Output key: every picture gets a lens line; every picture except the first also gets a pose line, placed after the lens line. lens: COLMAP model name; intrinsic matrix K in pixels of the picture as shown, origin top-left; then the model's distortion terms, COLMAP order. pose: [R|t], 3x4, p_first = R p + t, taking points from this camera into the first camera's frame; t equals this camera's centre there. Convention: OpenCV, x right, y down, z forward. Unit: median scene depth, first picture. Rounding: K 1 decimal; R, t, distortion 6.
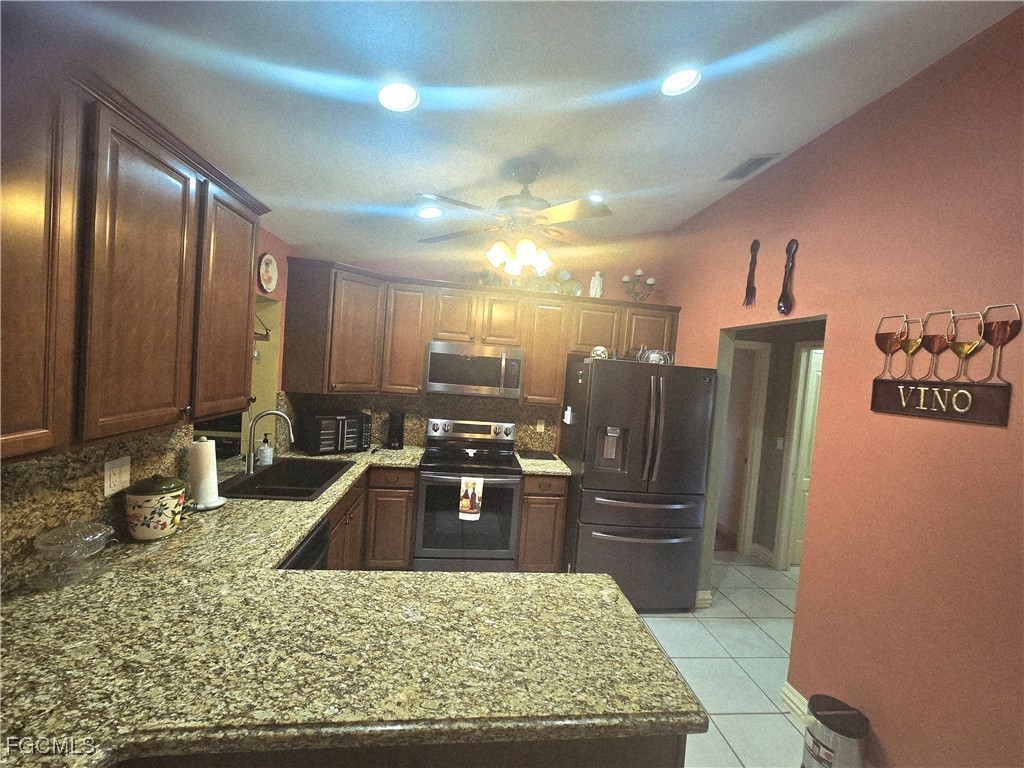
lens RADIAL K [[420.9, 0, 517.4], [0, 420.9, 383.9], [0, 0, 1]] dist [-0.001615, -0.000098]
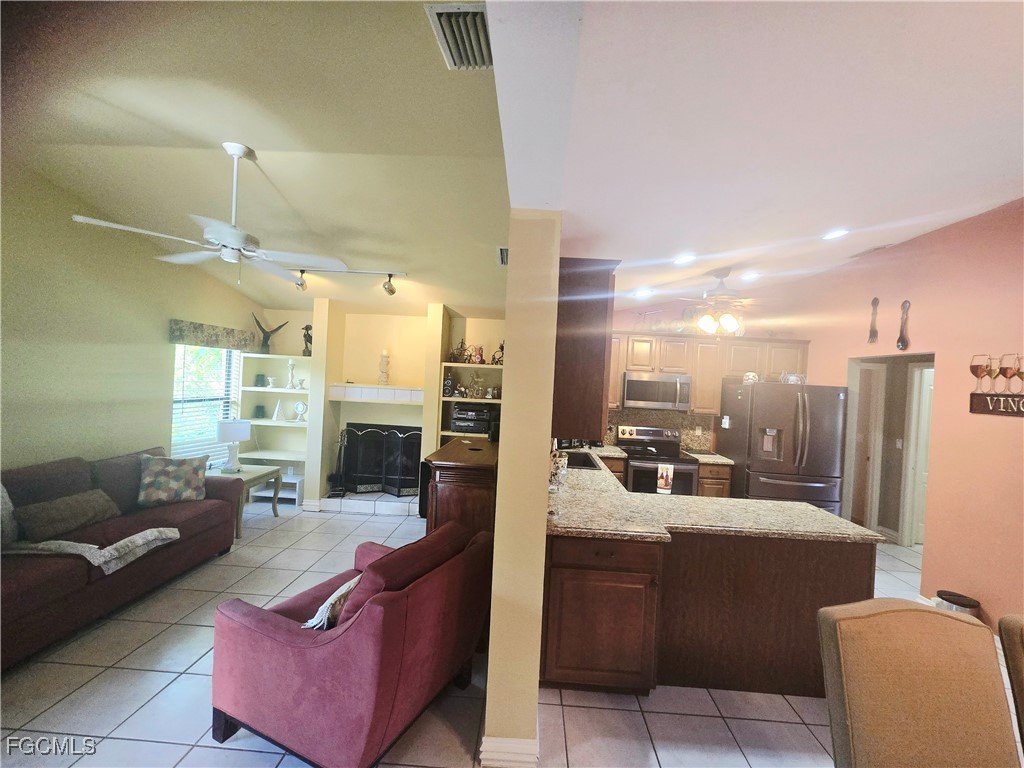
lens RADIAL K [[419.3, 0, 514.6], [0, 419.3, 383.6], [0, 0, 1]] dist [-0.000269, -0.000009]
pose [[0.986661, -0.025013, -0.160857, -0.435573], [0.018330, 0.998911, -0.042894, -0.007710], [0.161754, 0.039374, 0.986045, -0.613348]]
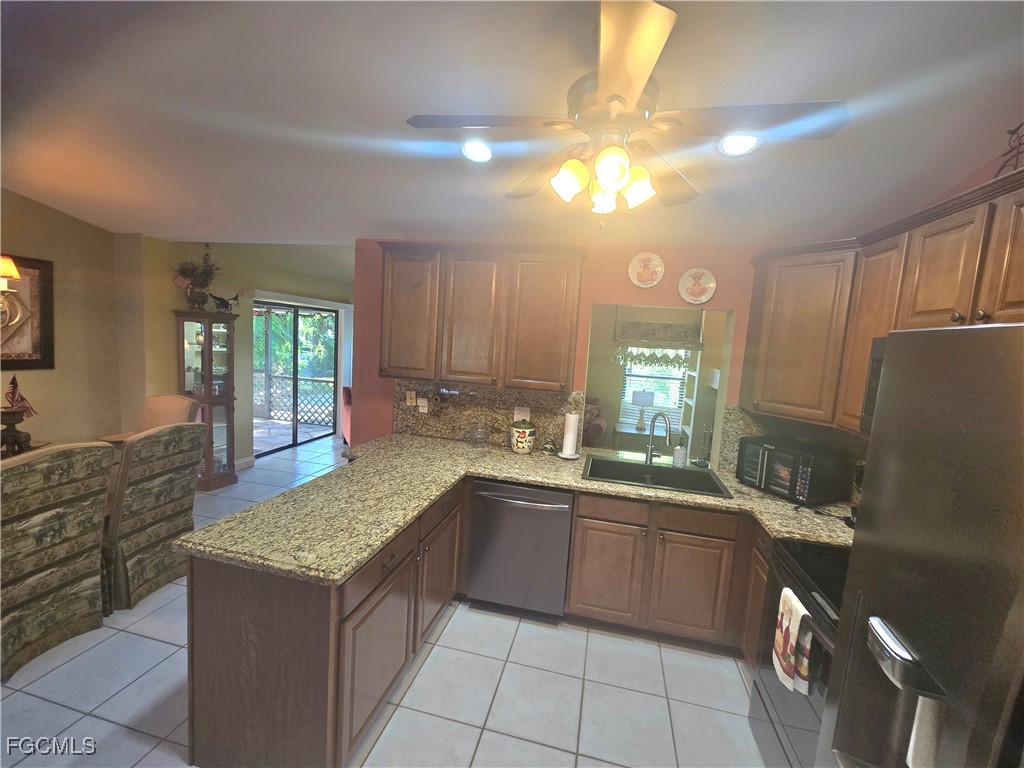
lens RADIAL K [[420.9, 0, 517.4], [0, 420.9, 383.9], [0, 0, 1]] dist [-0.001615, -0.000098]
pose [[-0.326856, 0.001448, -0.945073, 0.534038], [-0.129432, 0.990508, 0.046282, -0.010141], [0.936169, 0.137451, -0.323566, 0.929838]]
